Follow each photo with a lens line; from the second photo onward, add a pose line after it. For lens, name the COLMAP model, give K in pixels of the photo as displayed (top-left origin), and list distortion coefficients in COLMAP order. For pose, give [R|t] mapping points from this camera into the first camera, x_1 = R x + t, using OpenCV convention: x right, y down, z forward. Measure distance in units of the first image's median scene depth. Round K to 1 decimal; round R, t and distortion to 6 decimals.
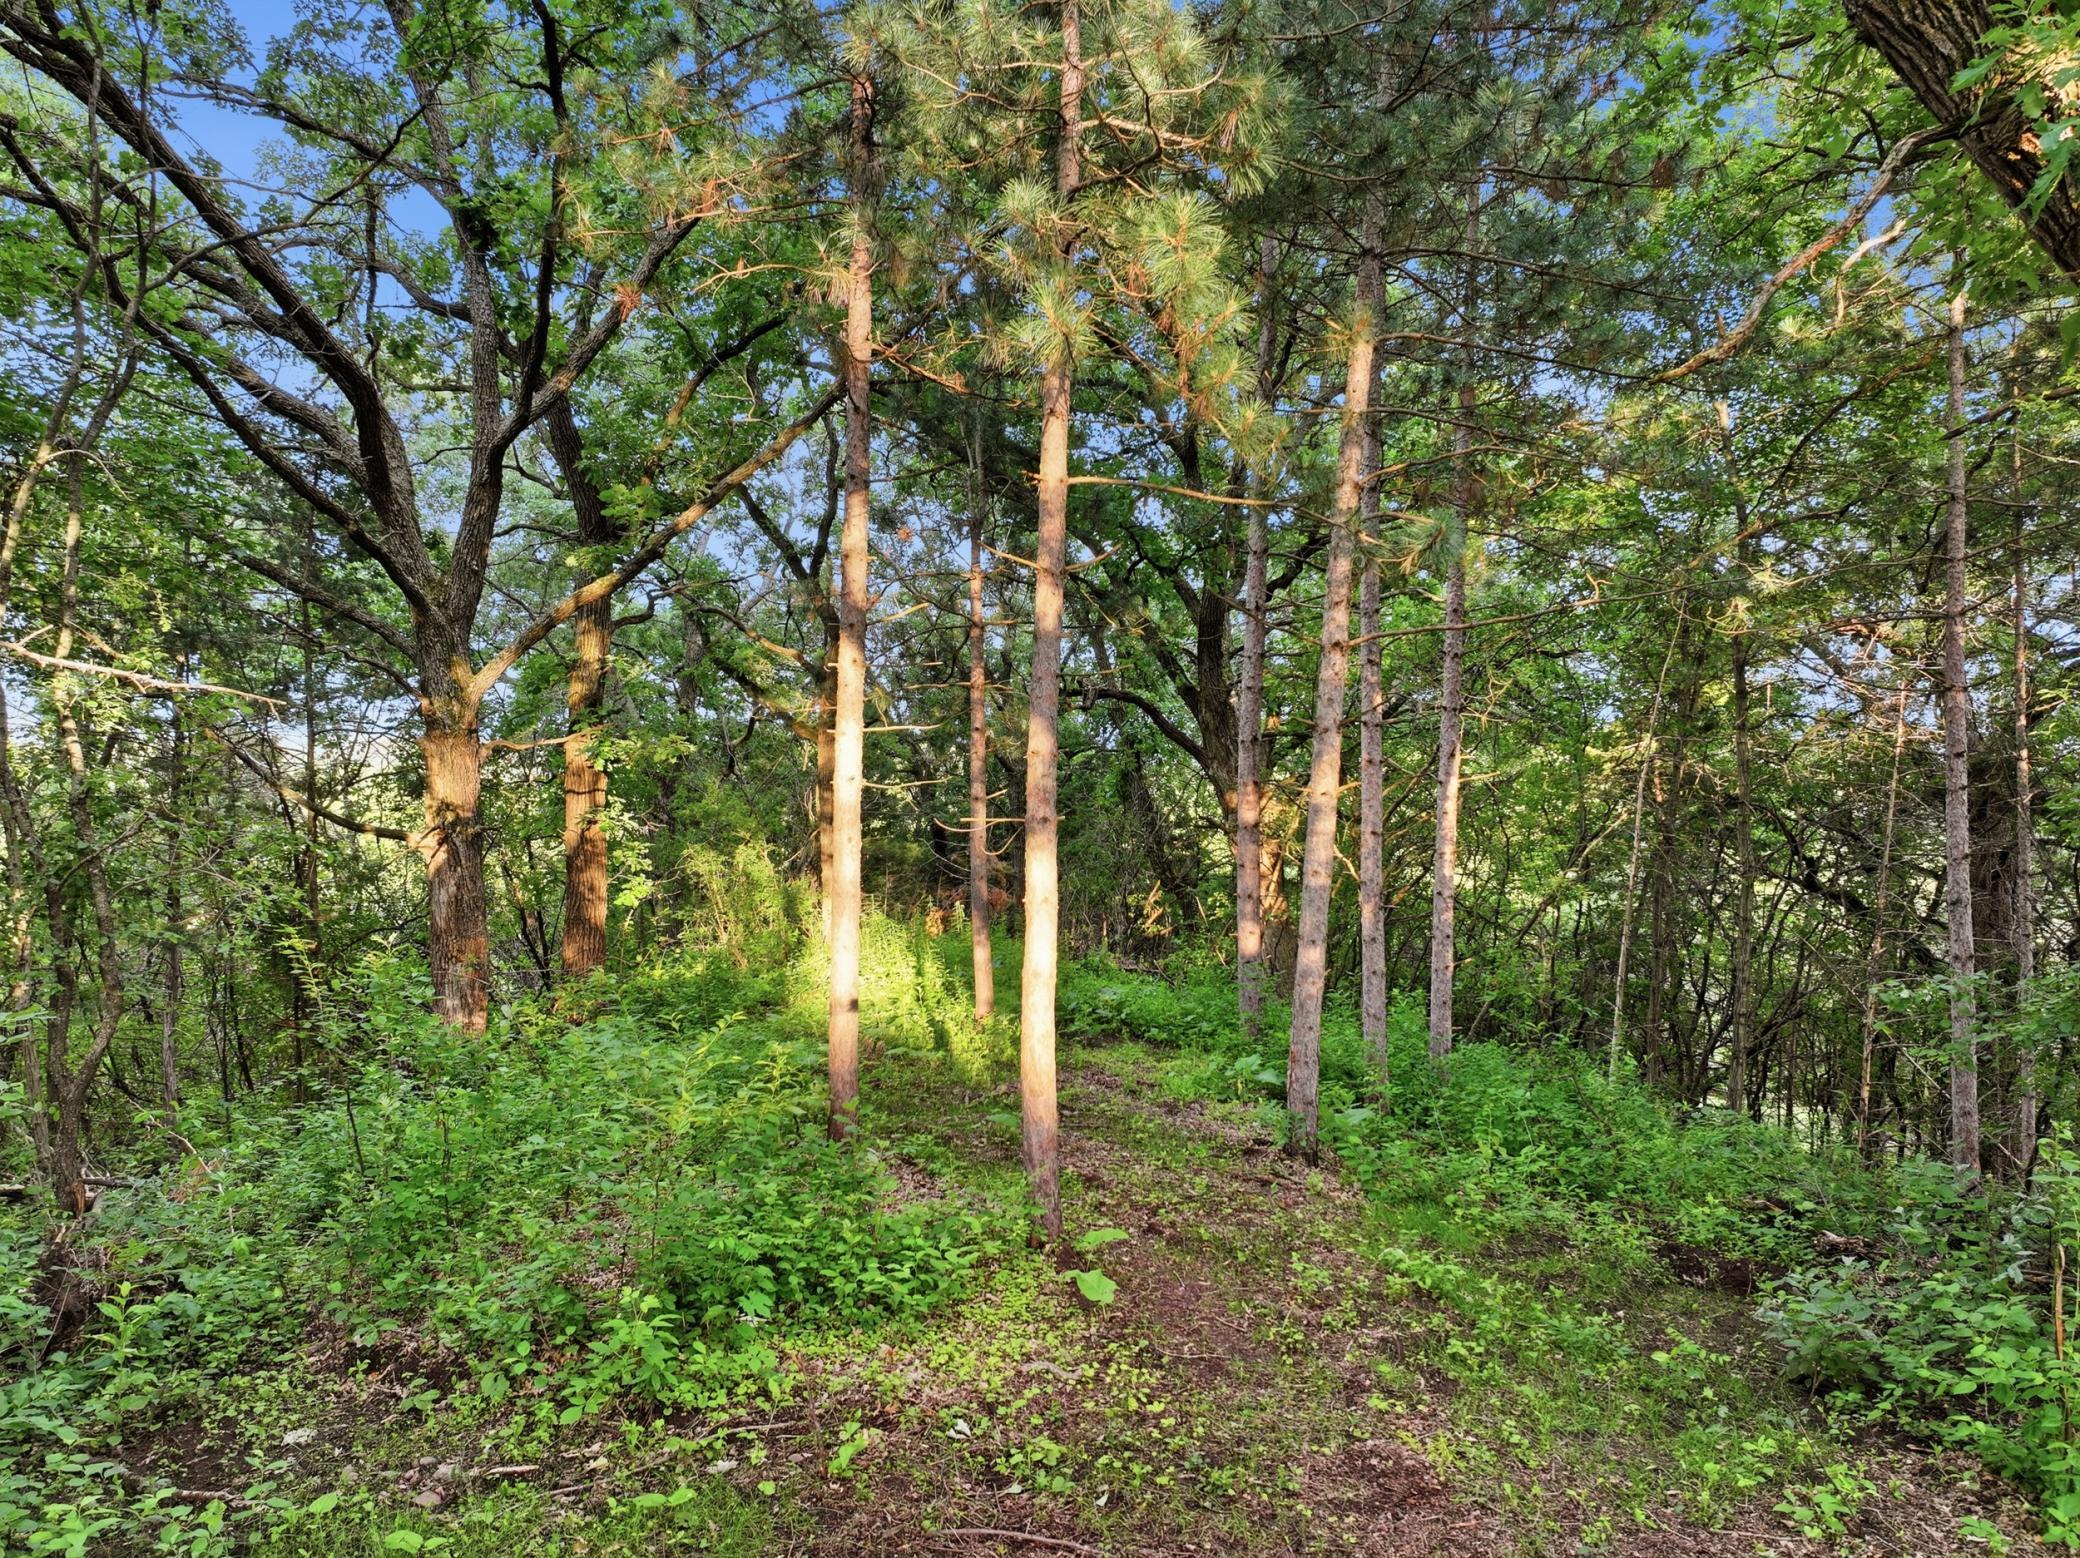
lens RADIAL K [[1512.6, 0, 1040.0], [0, 1512.6, 779.0], [0, 0, 1]] dist [0.009681, 0.005990]
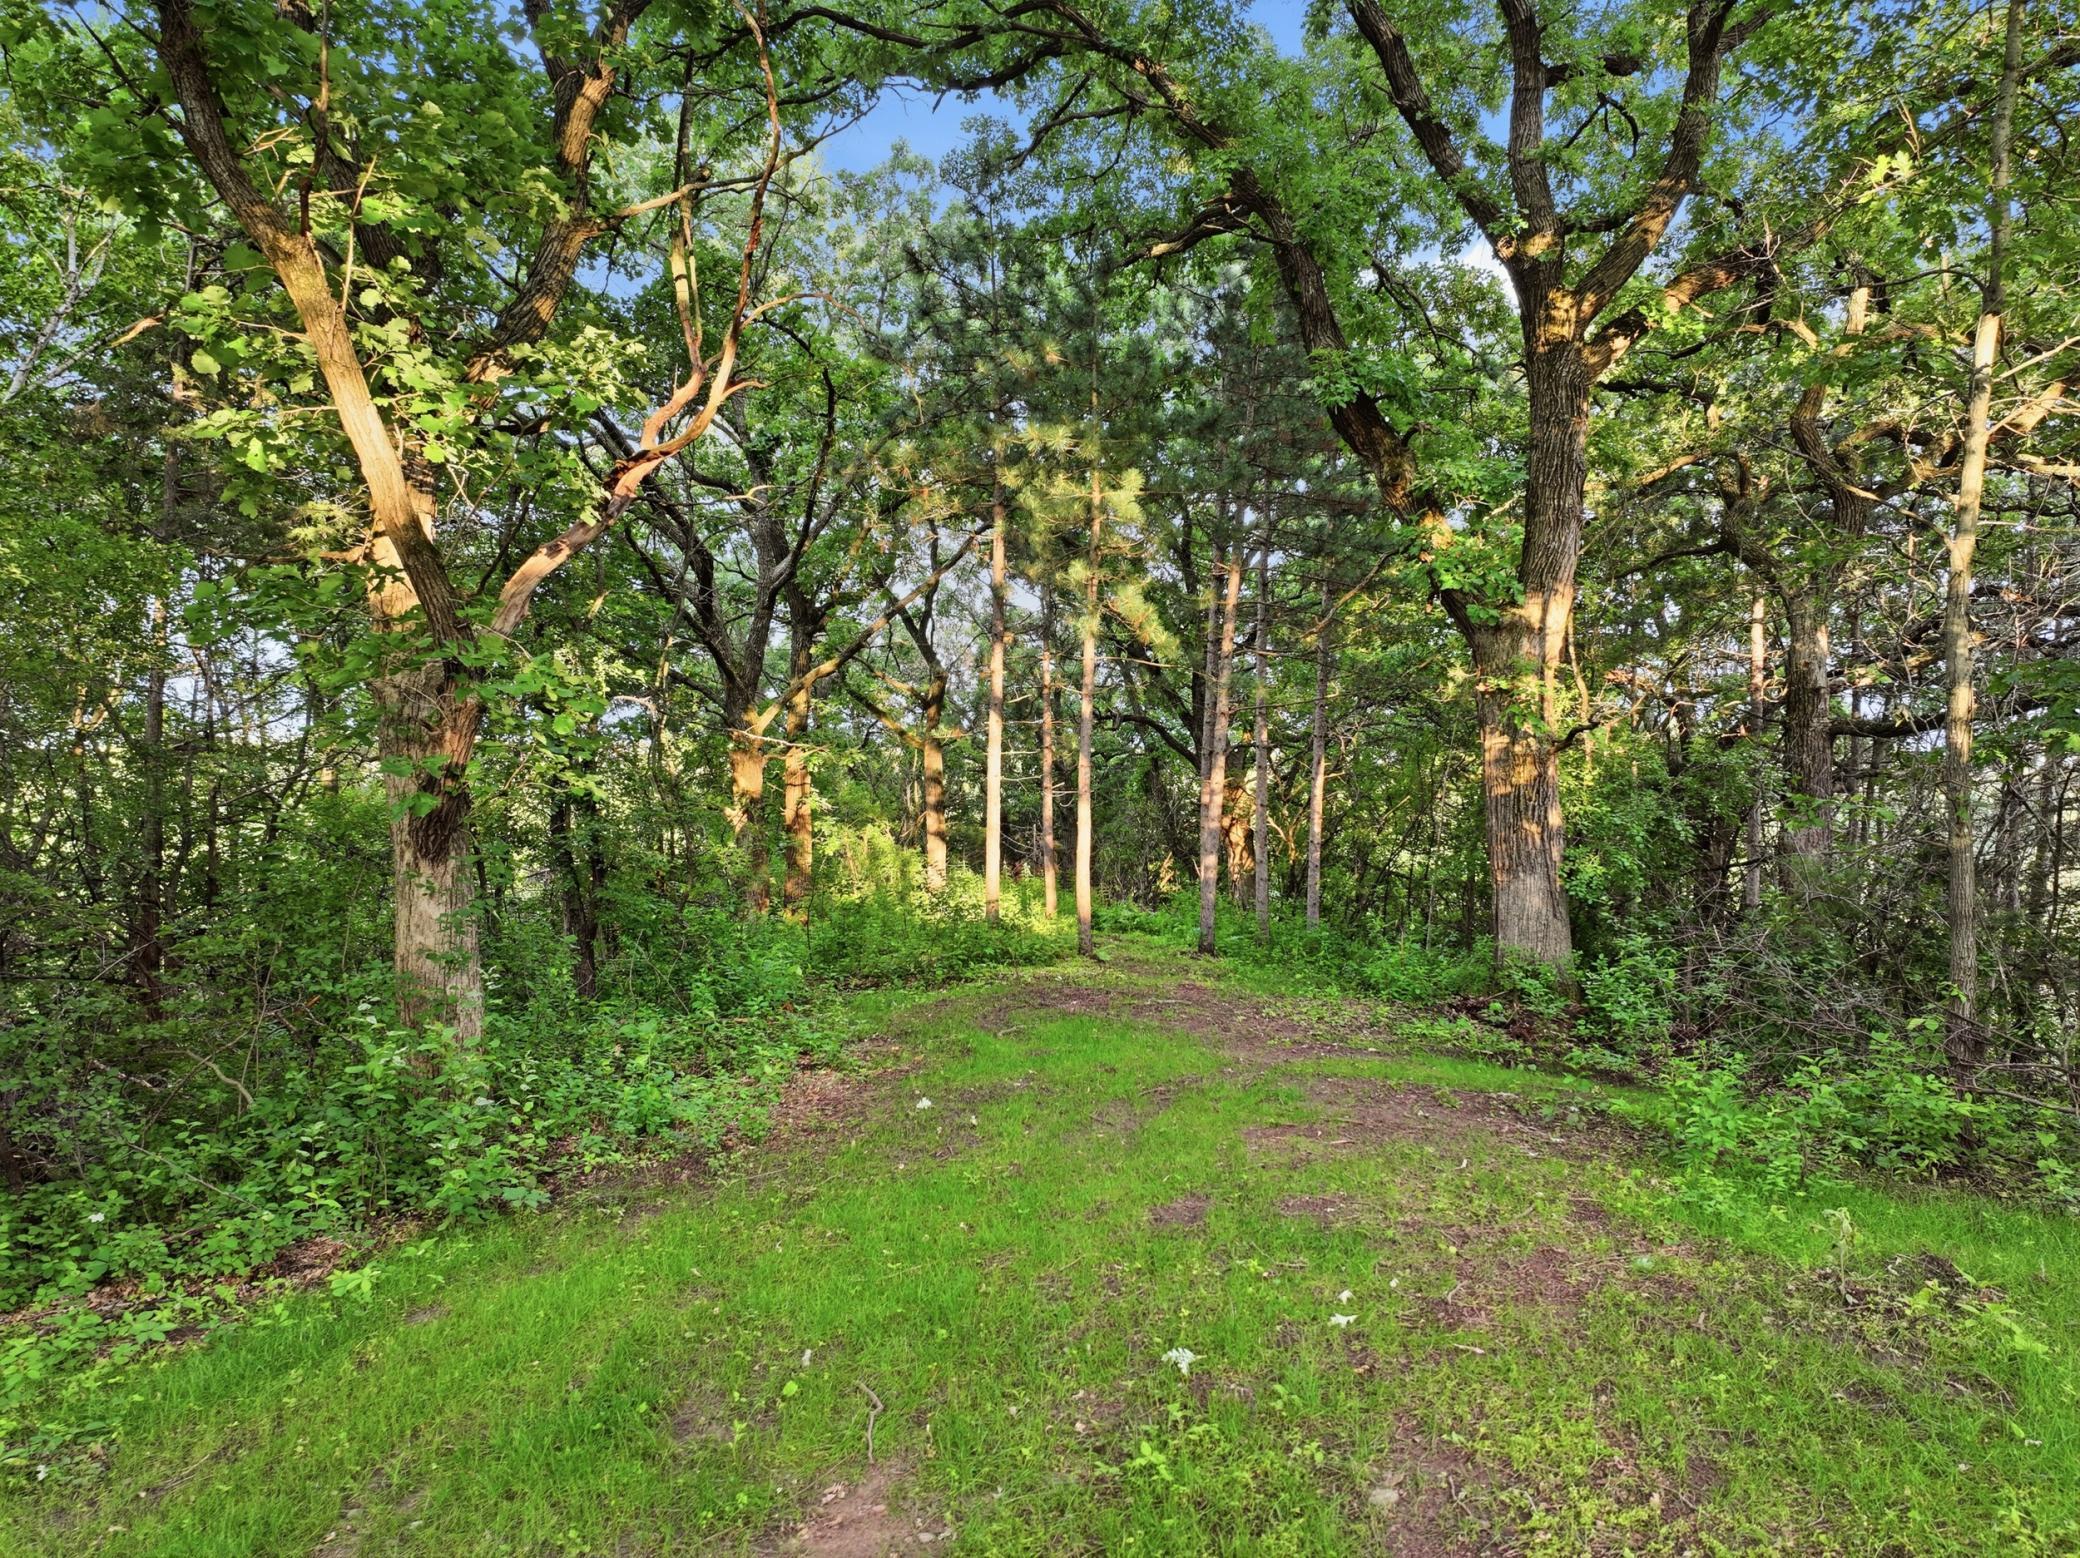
lens RADIAL K [[1512.6, 0, 1040.0], [0, 1512.6, 779.0], [0, 0, 1]] dist [0.009681, 0.005990]
pose [[0.999606, -0.001299, -0.028048, -0.001098], [0.001318, 0.999999, 0.000687, 0.001143], [0.028047, -0.000724, 0.999606, -0.522966]]
